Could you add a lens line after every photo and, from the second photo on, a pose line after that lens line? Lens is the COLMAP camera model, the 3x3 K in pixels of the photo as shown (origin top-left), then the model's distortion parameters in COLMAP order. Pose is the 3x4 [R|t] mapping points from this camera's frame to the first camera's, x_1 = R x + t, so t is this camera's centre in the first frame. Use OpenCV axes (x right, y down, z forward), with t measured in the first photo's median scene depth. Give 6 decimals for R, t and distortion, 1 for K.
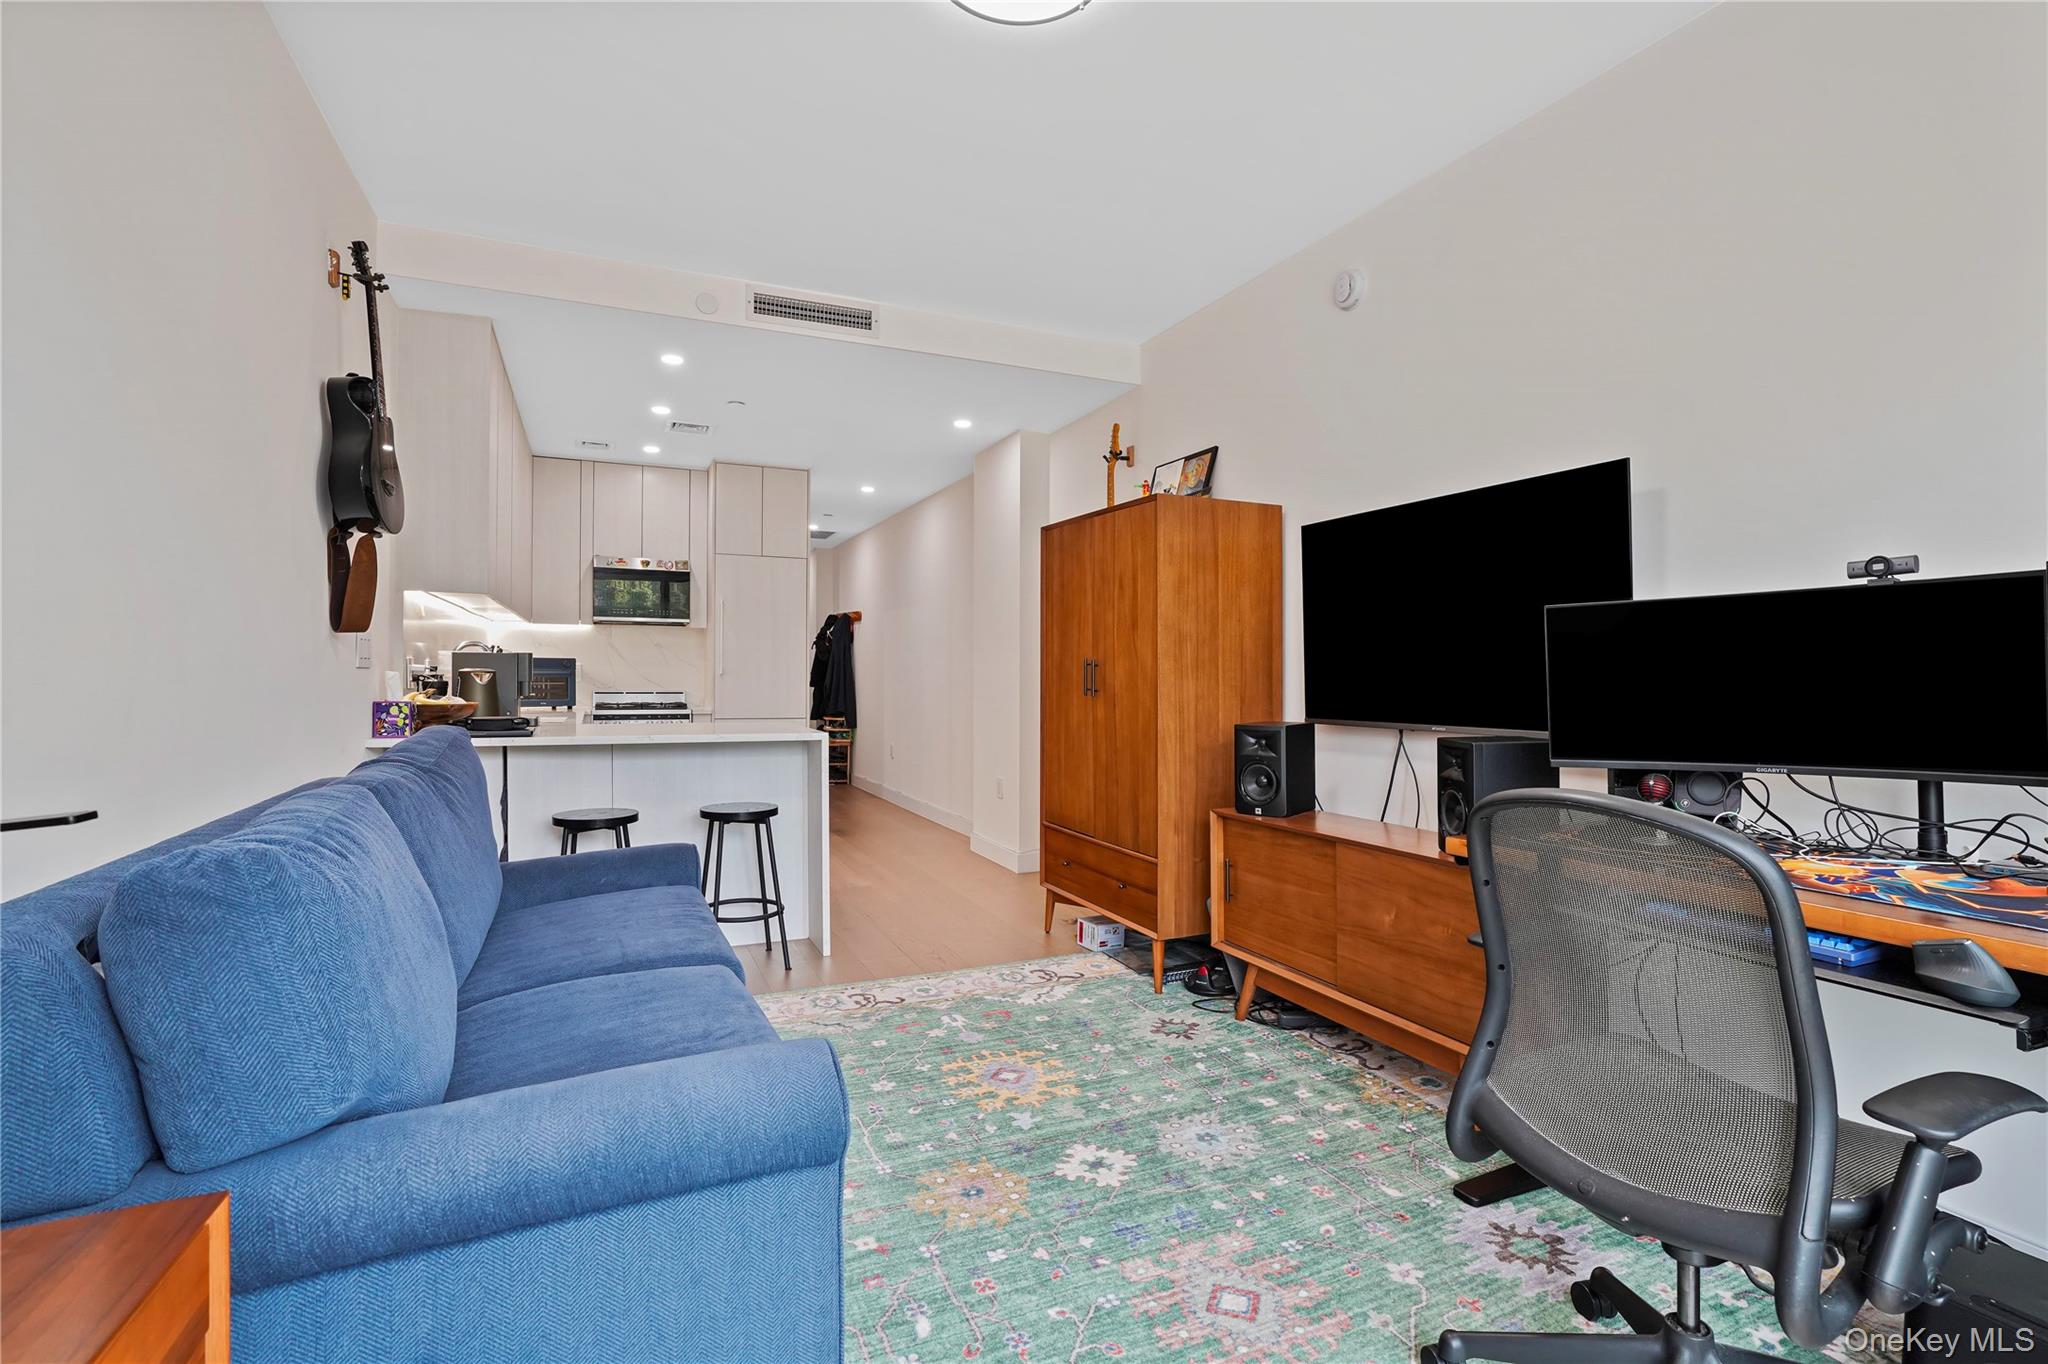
lens RADIAL K [[980.5, 0, 1046.2], [0, 980.5, 677.0], [0, 0, 1]] dist [-0.058493, 0.000228]
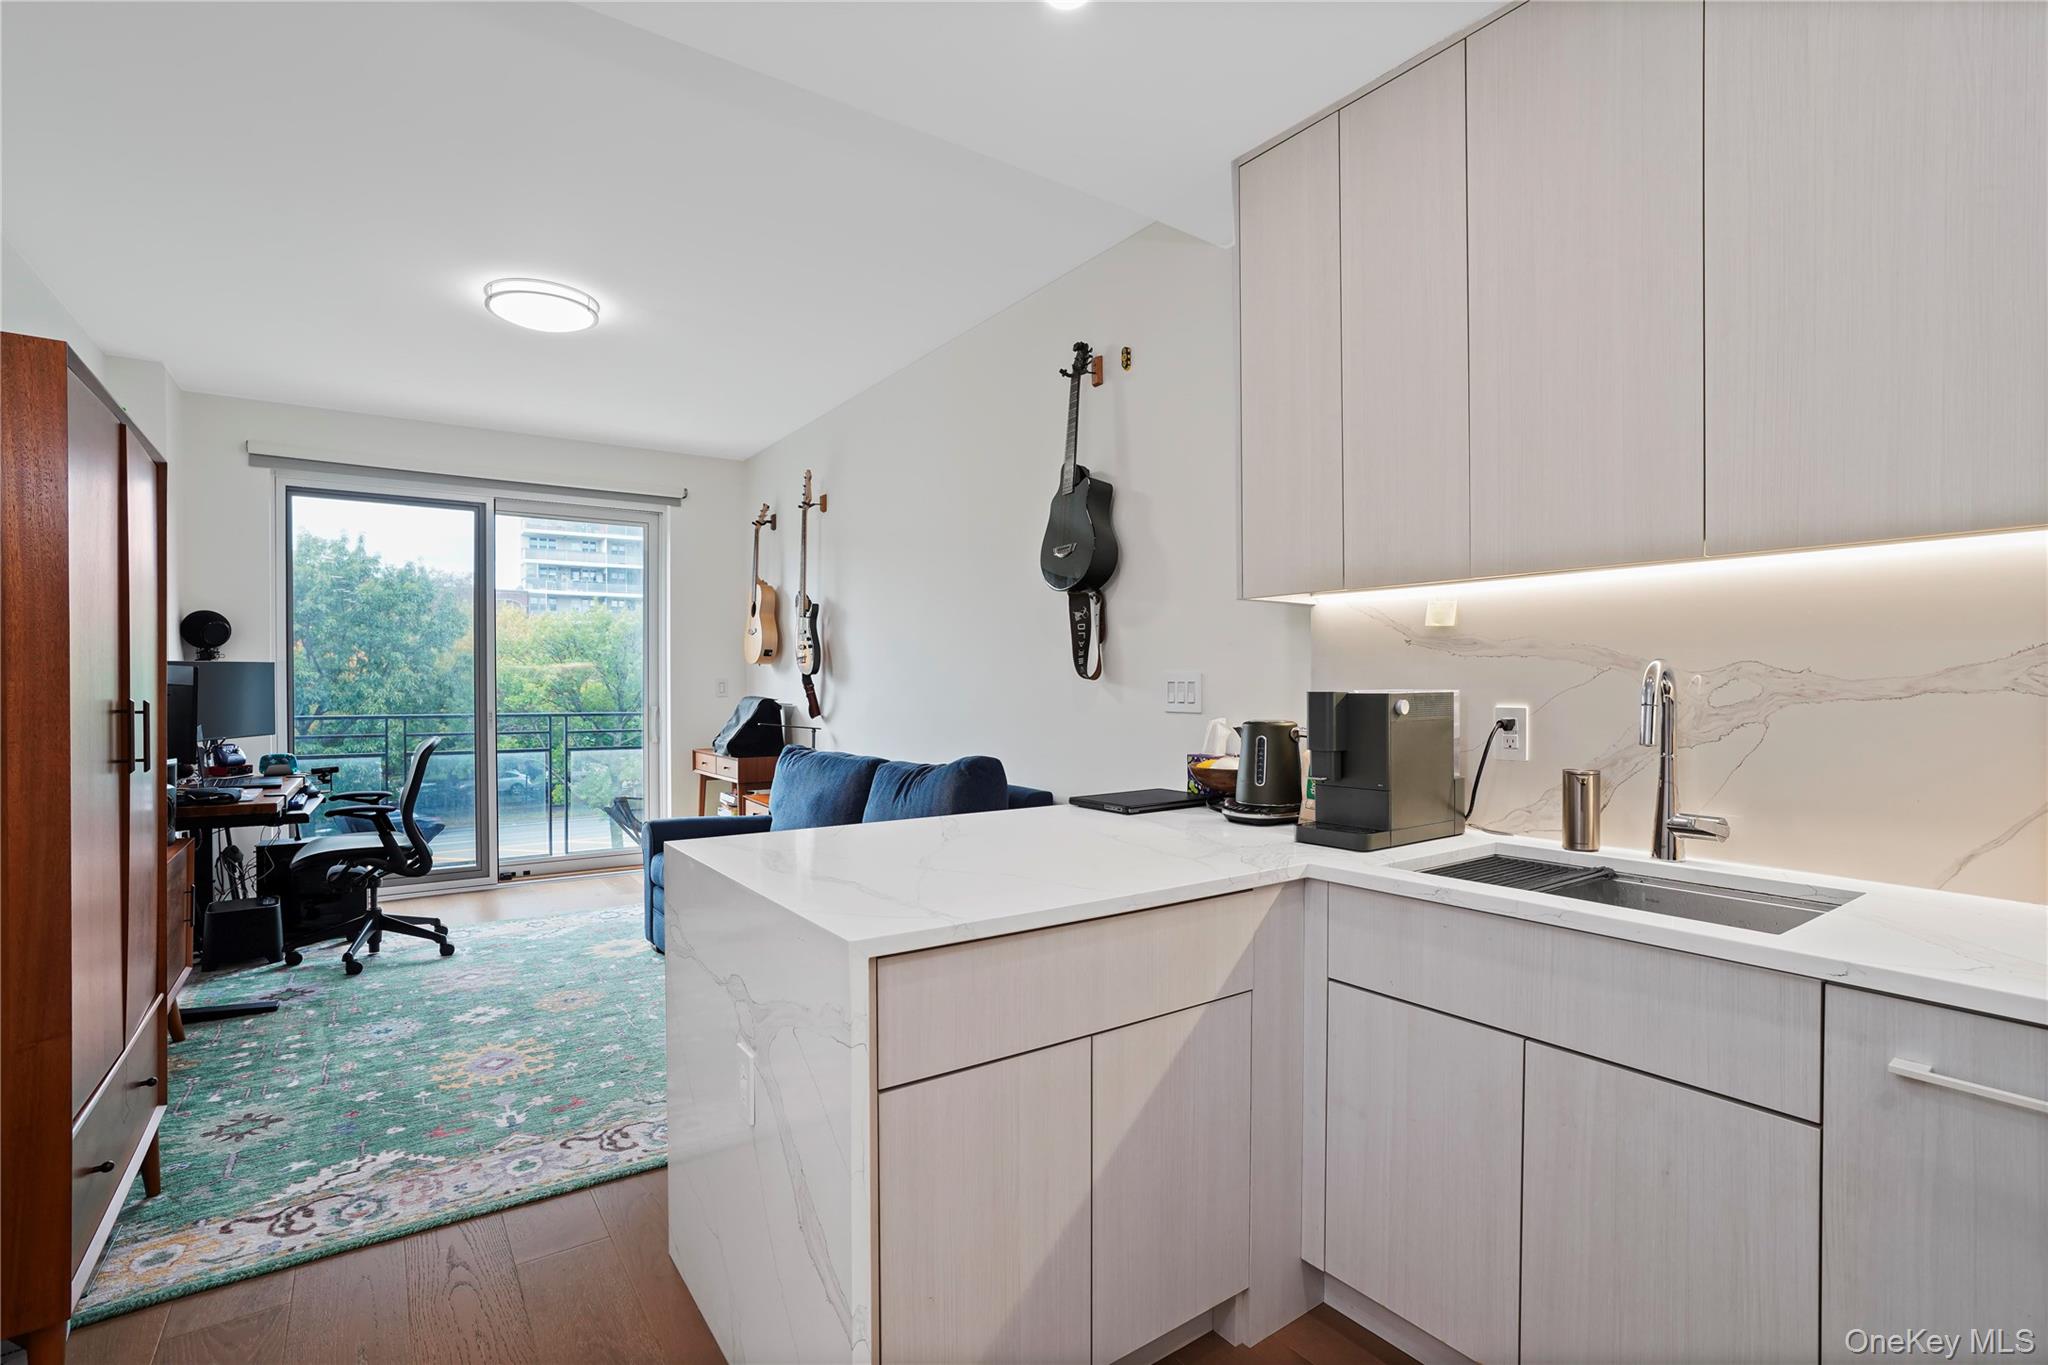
lens RADIAL K [[964.9, 0, 1032.7], [0, 964.9, 688.8], [0, 0, 1]] dist [-0.061529, 0.035991]
pose [[-0.984047, -0.003586, -0.177874, -0.383335], [-0.005029, 0.999958, 0.007662, -0.036506], [0.177839, 0.008434, -0.984023, 1.820966]]
